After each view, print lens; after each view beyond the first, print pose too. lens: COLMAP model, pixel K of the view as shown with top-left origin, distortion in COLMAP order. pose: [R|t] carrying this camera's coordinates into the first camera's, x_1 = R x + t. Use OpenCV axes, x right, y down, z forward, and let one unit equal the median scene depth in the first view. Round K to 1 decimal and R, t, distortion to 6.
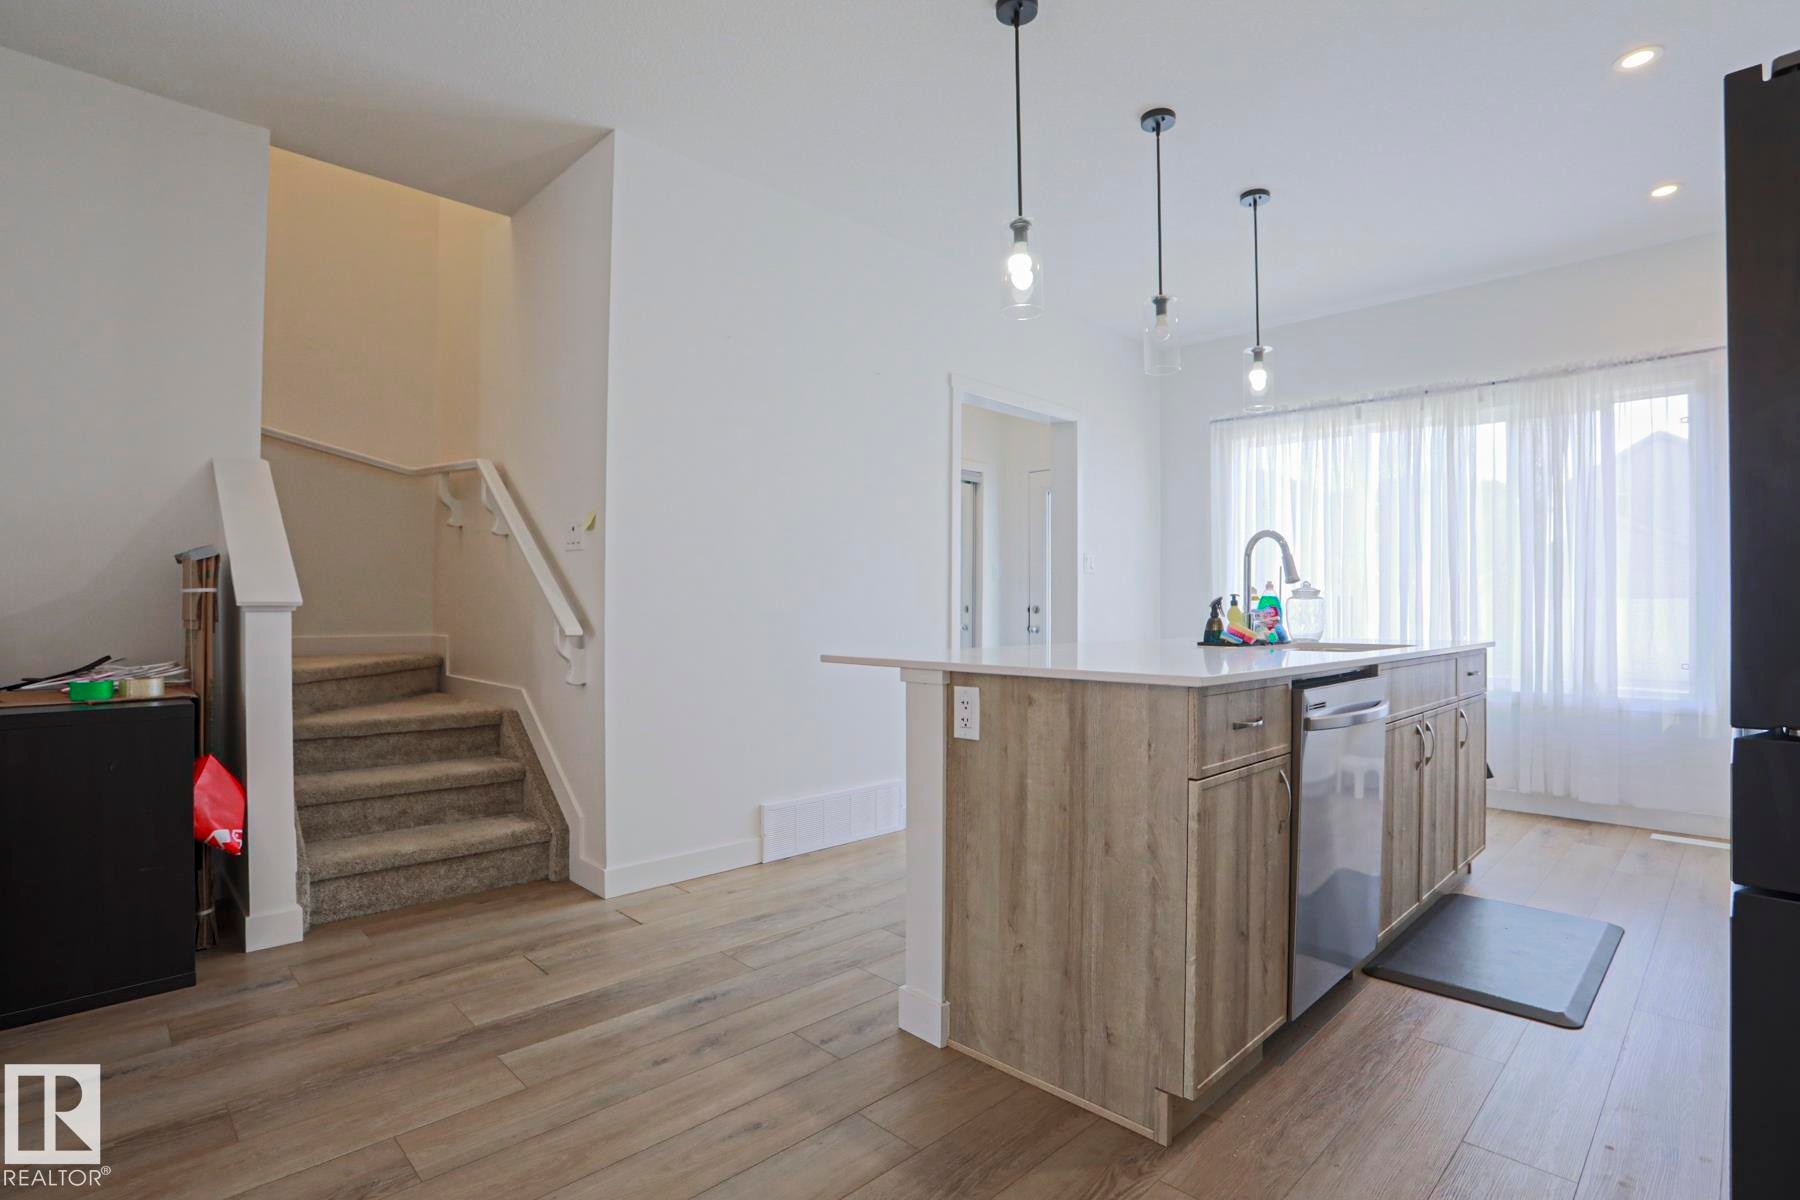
lens RADIAL K [[885.5, 0, 897.0], [0, 885.5, 602.1], [0, 0, 1]] dist [-0.056531, 0.017365]
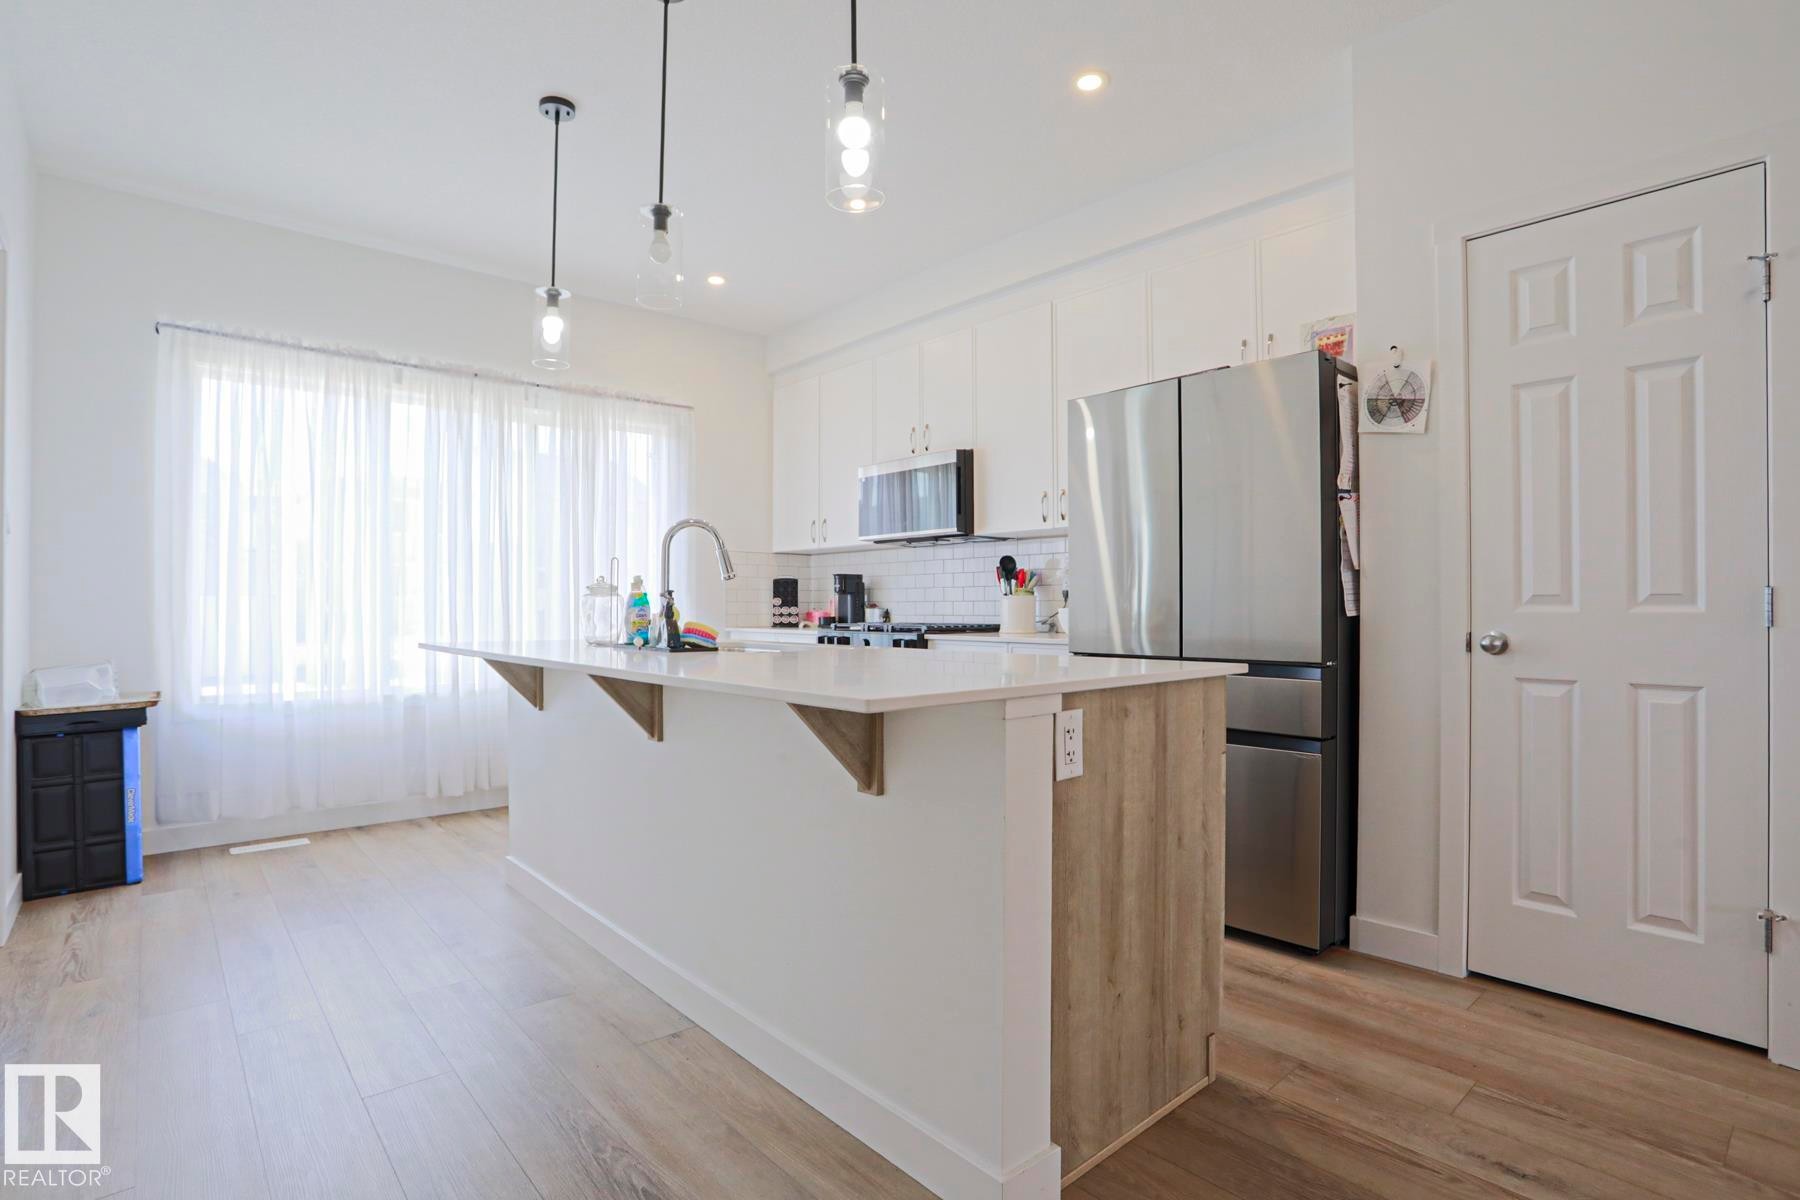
lens RADIAL K [[885.5, 0, 901.2], [0, 885.5, 600.6], [0, 0, 1]] dist [-0.056531, 0.017365]
pose [[0.056373, 0.002328, 0.998407, -0.620511], [-0.005956, 0.999980, -0.001996, 0.002443], [-0.998392, -0.005834, 0.056385, 0.985697]]
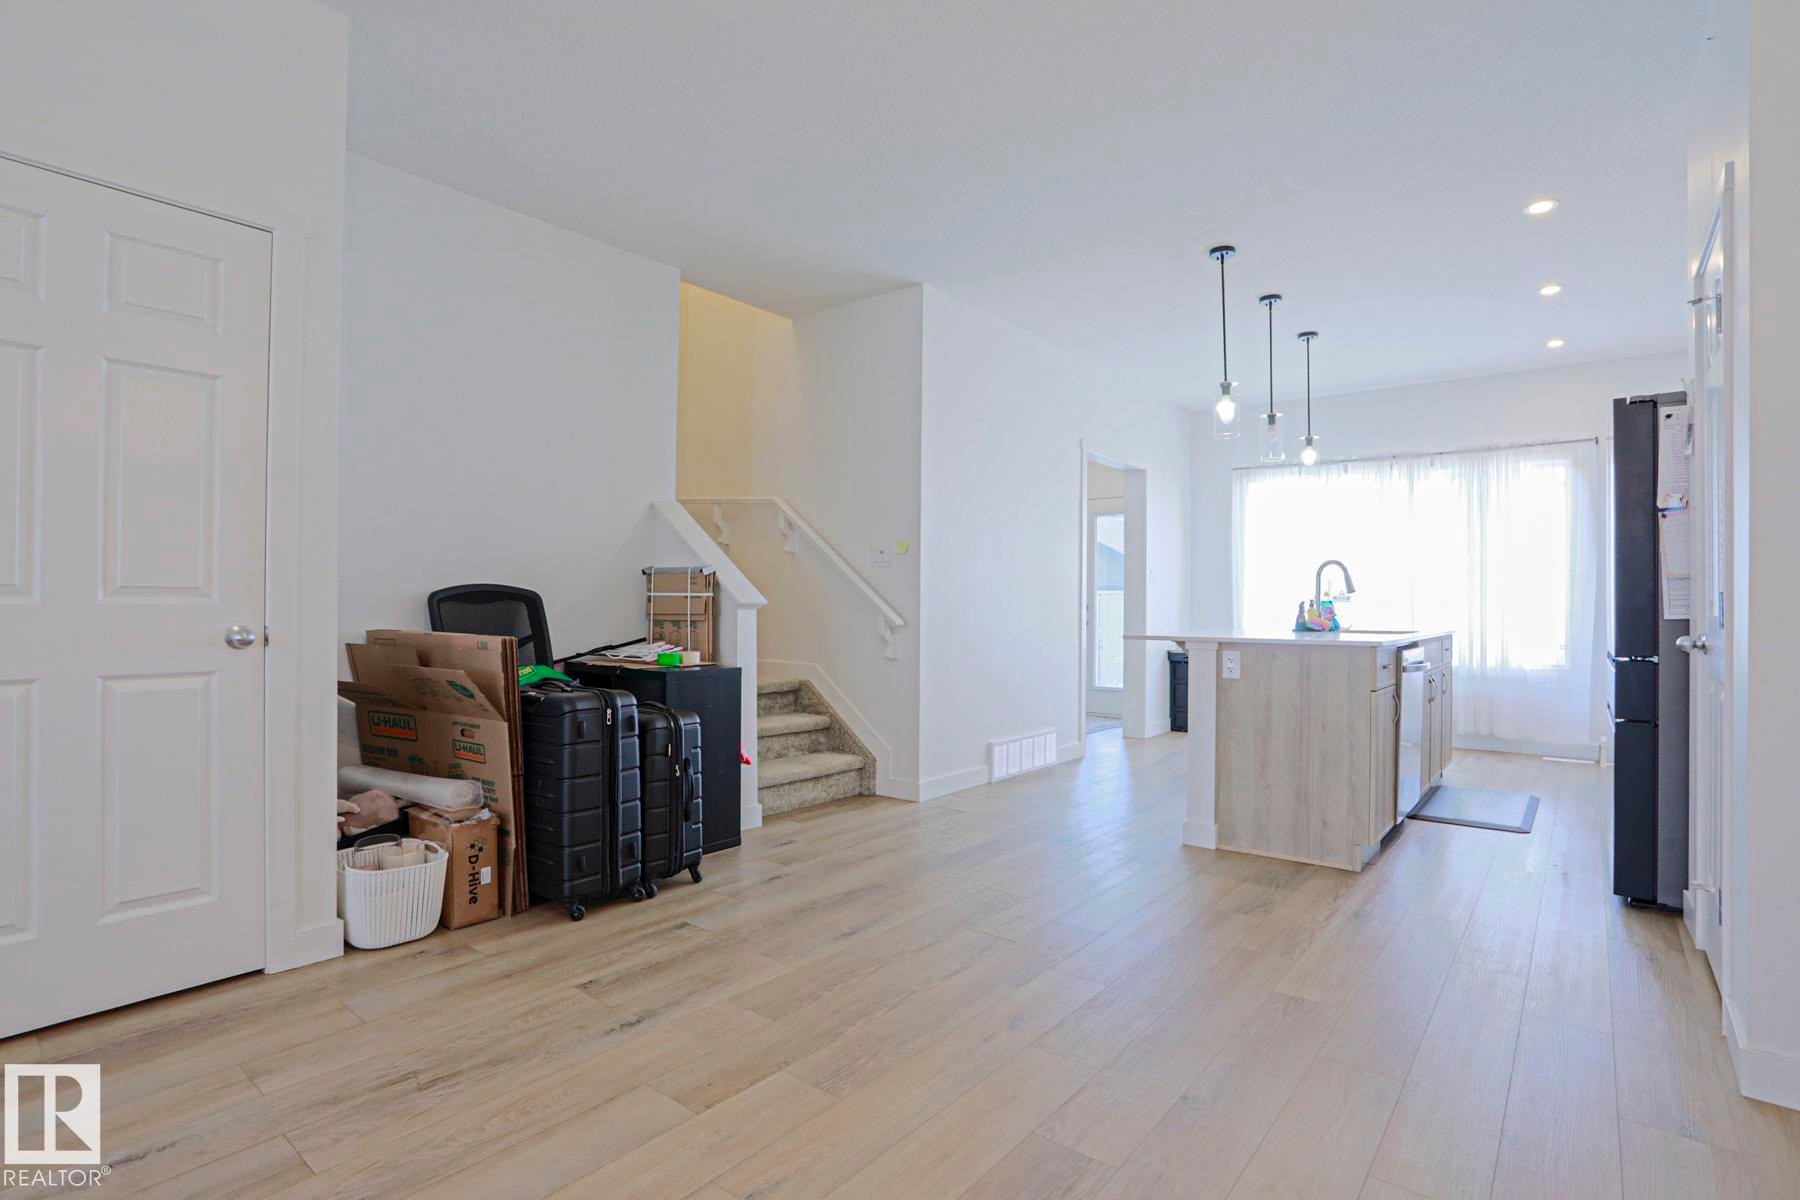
lens RADIAL K [[885.5, 0, 898.2], [0, 885.5, 600.9], [0, 0, 1]] dist [-0.056531, 0.017365]
pose [[0.993491, 0.003705, 0.113849, -0.735267], [-0.003743, 0.999993, 0.000123, -0.005191], [-0.113848, -0.000548, 0.993498, -0.666743]]
